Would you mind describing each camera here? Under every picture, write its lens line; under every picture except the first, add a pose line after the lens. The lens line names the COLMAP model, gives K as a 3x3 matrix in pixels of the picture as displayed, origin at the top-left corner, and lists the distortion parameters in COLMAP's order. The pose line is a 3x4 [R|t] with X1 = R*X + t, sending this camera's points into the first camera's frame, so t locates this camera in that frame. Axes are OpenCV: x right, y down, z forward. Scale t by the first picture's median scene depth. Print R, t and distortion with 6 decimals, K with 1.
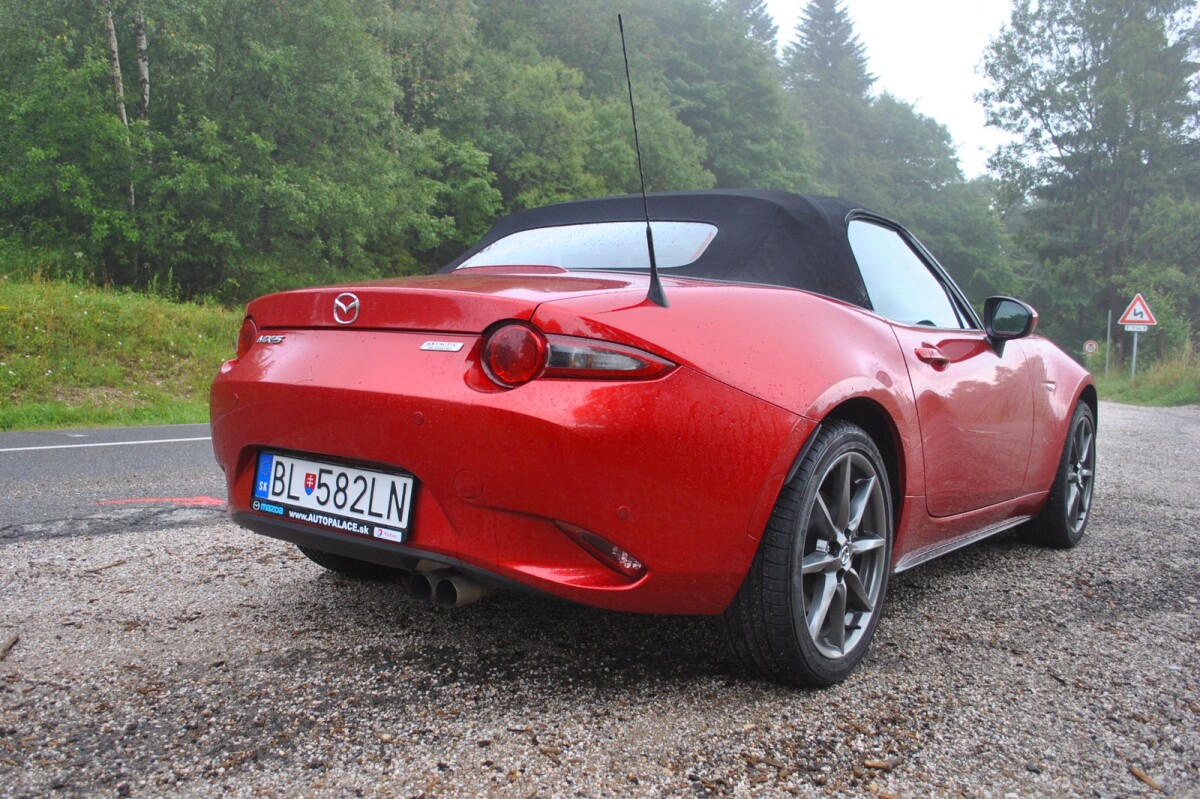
lens RADIAL K [[1010.6, 0, 575.9], [0, 1010.6, 388.3], [0, 0, 1]] dist [-0.058678, -0.007585]
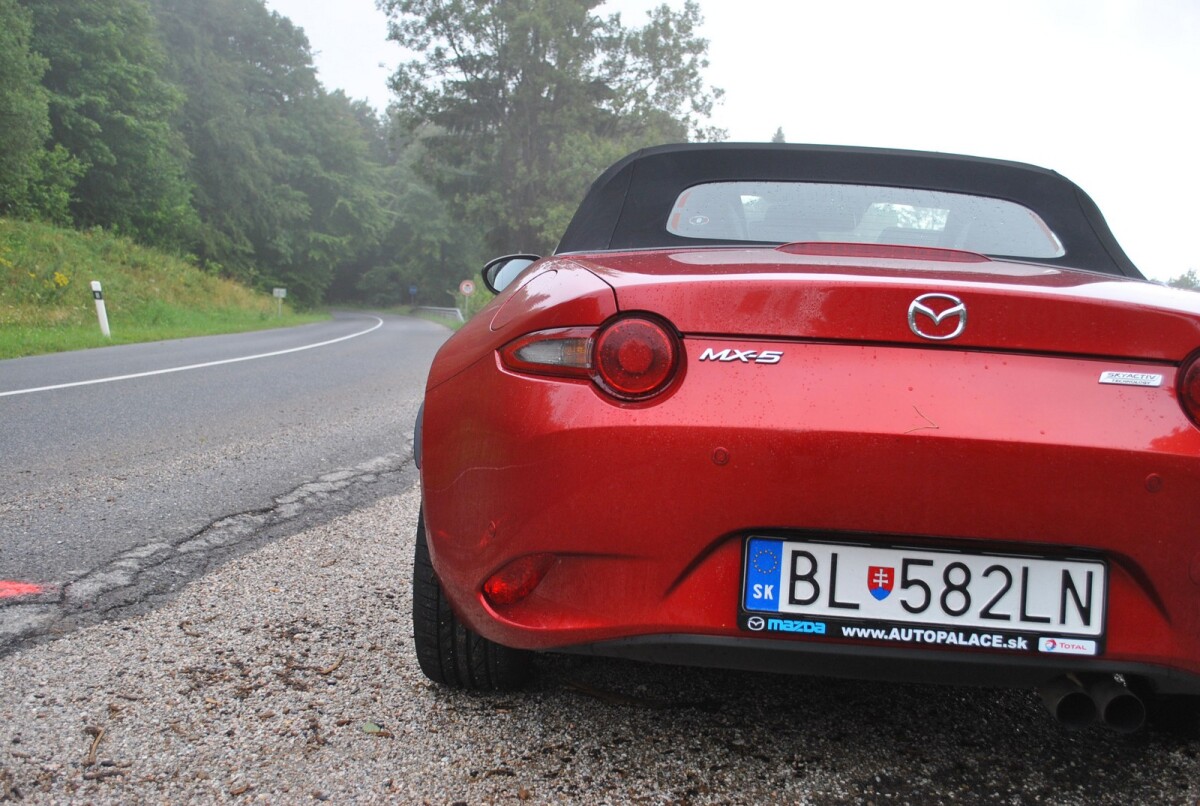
lens RADIAL K [[1182.0, 0, 617.7], [0, 1182.0, 383.2], [0, 0, 1]] dist [-0.055296, 0.000000]
pose [[0.836810, -0.020559, 0.547107, -0.815518], [-0.002820, 0.999120, 0.041858, -0.065332], [-0.547486, -0.036570, 0.836015, 0.454334]]
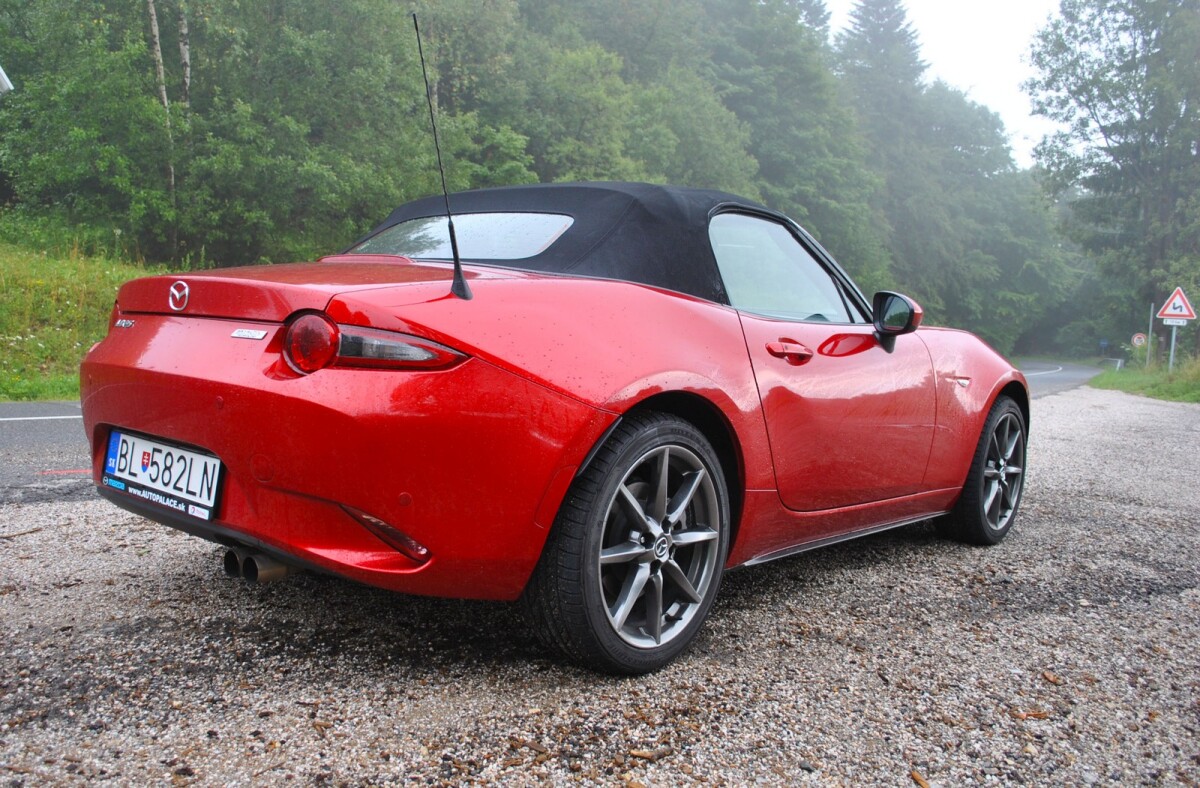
lens RADIAL K [[1000.0, 0, 580.1], [0, 1000.0, 385.4], [0, 0, 1]] dist [-0.072948, 0.014485]
pose [[0.998389, 0.022449, -0.052105, 0.238495], [-0.021609, 0.999628, 0.016633, -0.011538], [0.052459, -0.015480, 0.998503, -0.004349]]
